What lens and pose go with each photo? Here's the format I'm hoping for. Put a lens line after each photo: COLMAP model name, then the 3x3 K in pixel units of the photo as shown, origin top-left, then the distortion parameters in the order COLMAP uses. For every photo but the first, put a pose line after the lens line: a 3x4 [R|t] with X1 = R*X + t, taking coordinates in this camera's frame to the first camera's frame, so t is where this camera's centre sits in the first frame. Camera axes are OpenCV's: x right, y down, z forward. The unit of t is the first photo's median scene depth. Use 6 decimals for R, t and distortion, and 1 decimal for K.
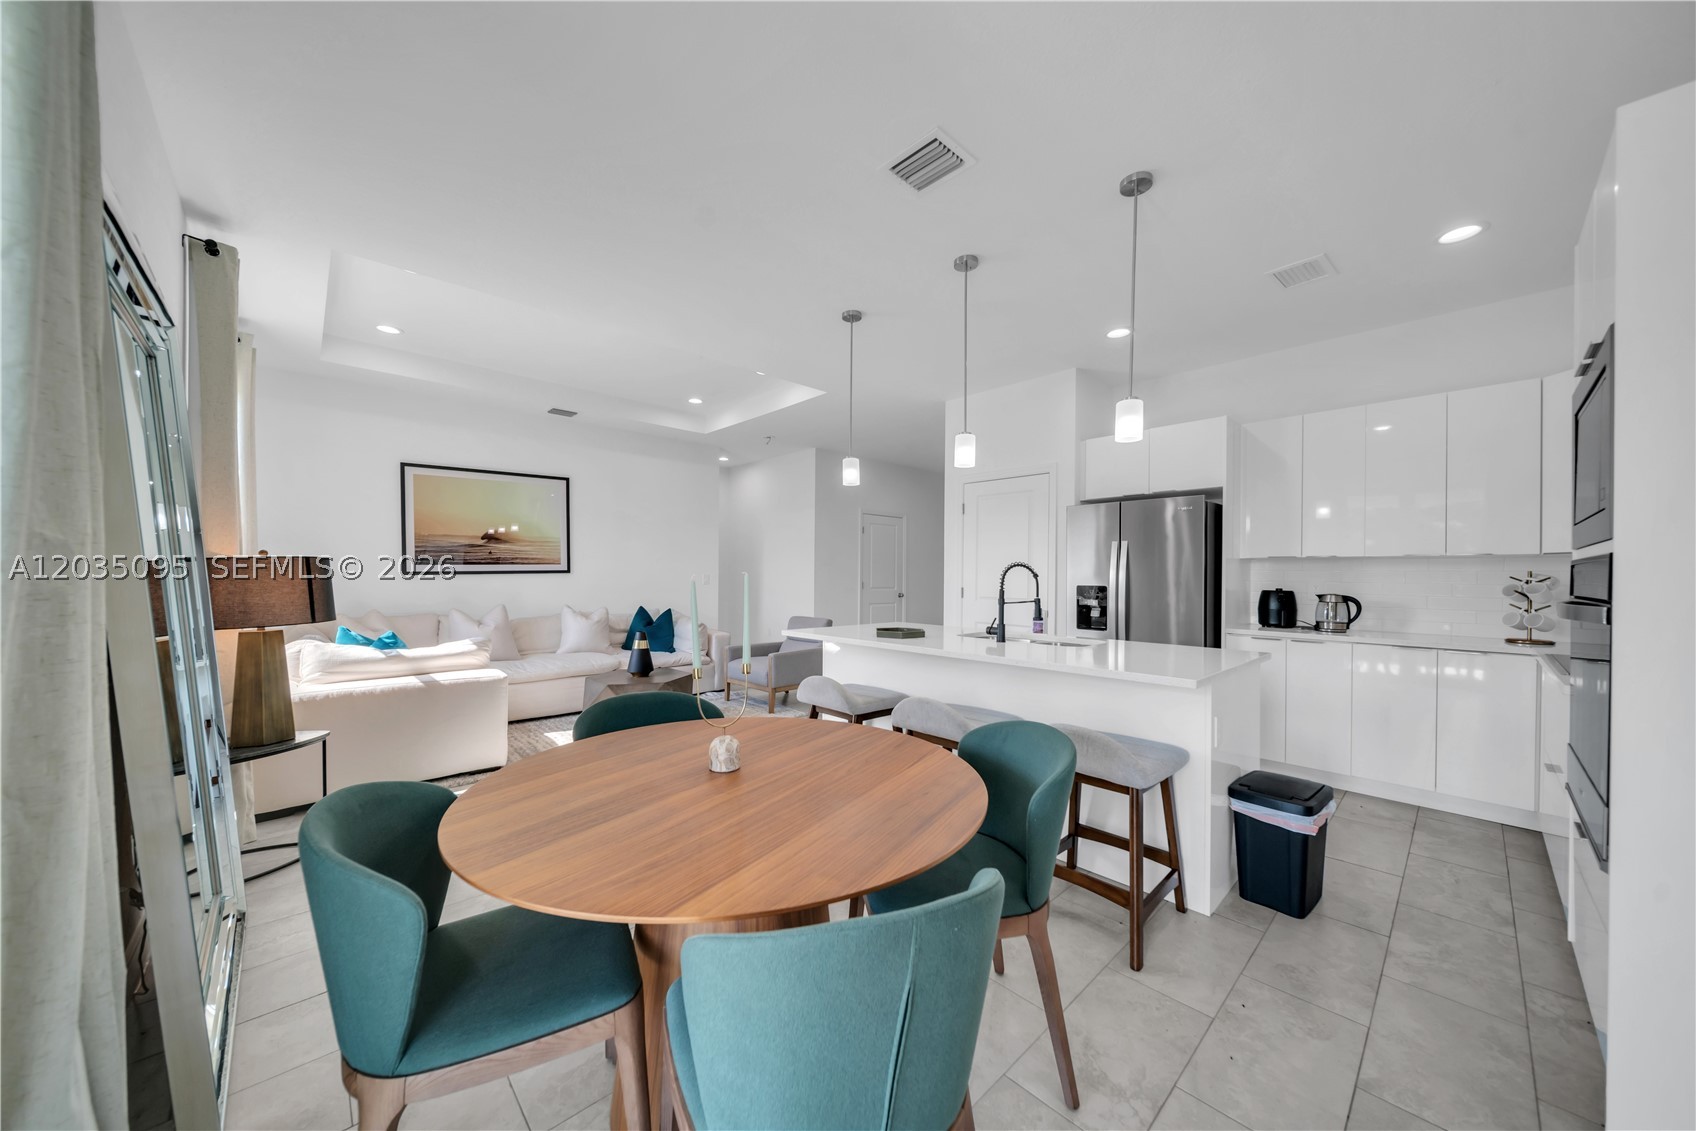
lens RADIAL K [[588.5, 0, 845.5], [0, 588.5, 555.0], [0, 0, 1]] dist [-0.000219, -0.001256]
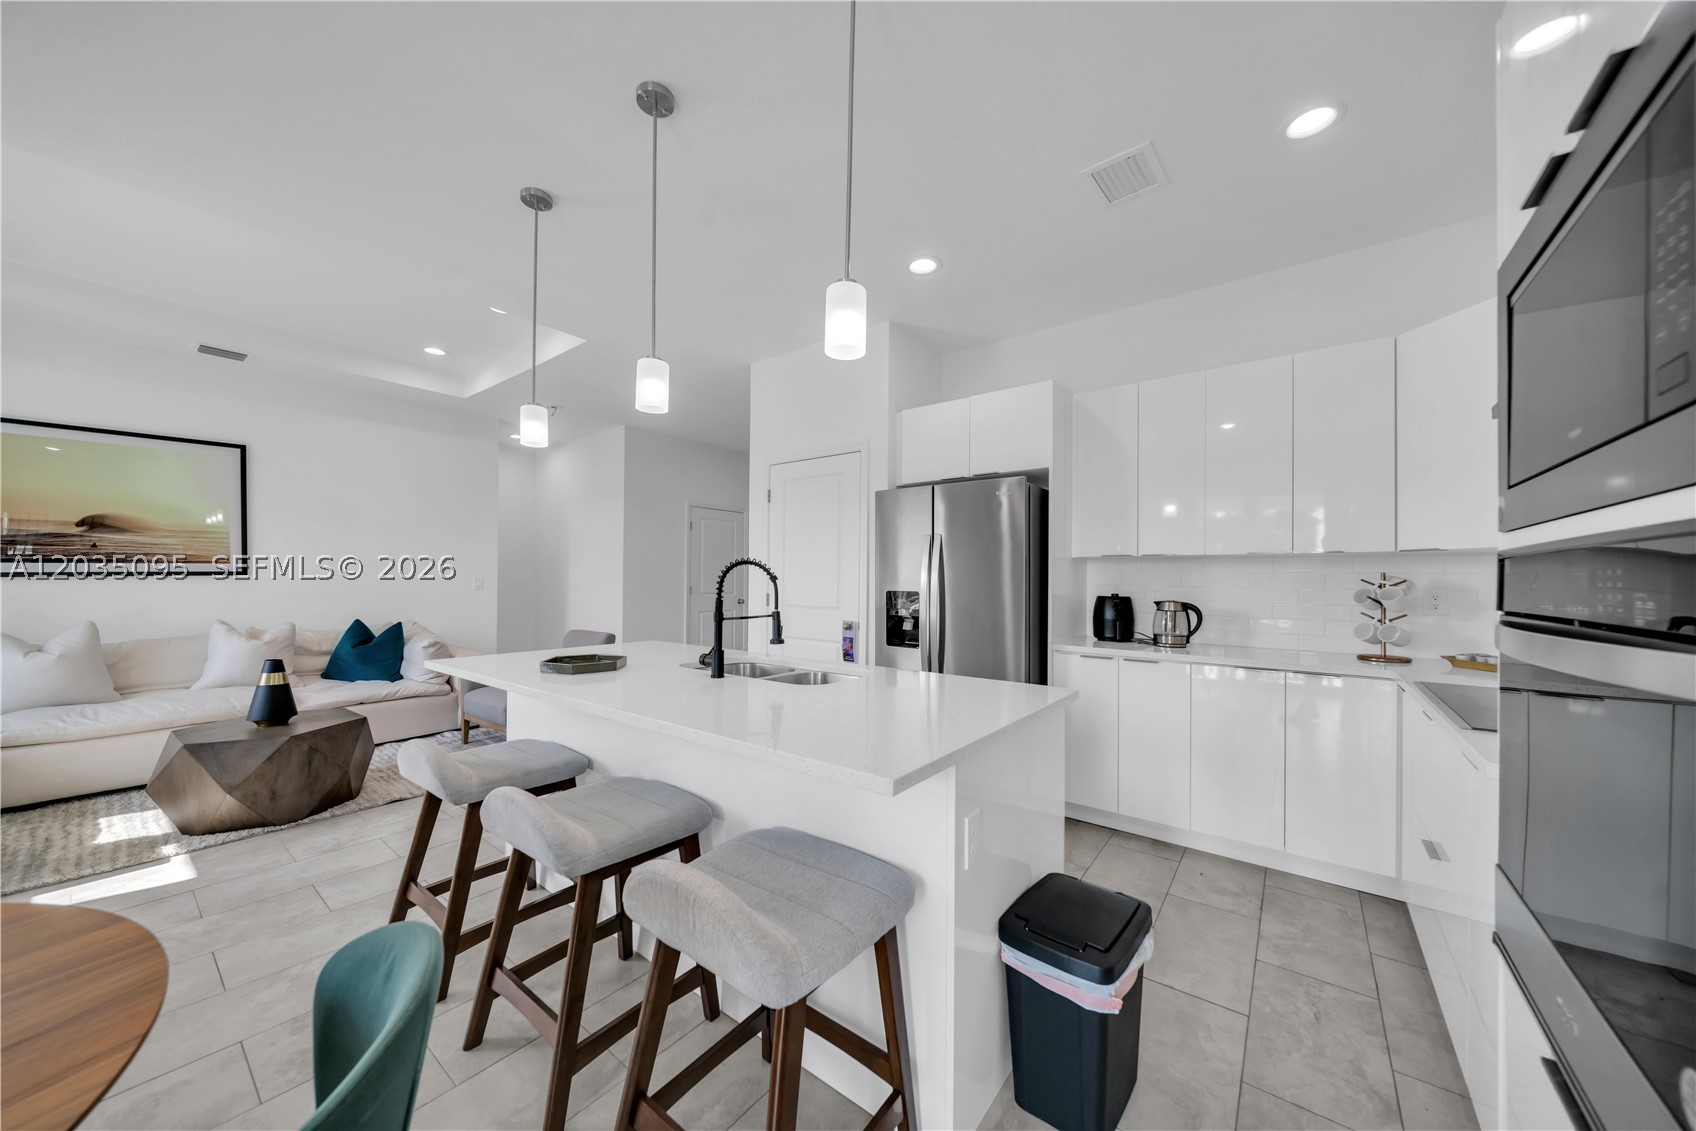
lens RADIAL K [[588.5, 0, 845.4], [0, 588.5, 548.9], [0, 0, 1]] dist [-0.000219, -0.001256]
pose [[0.987224, 0.007883, 0.159142, 0.249642], [-0.005263, 0.999844, -0.016879, 0.010511], [-0.159250, 0.015826, 0.987111, 0.262462]]
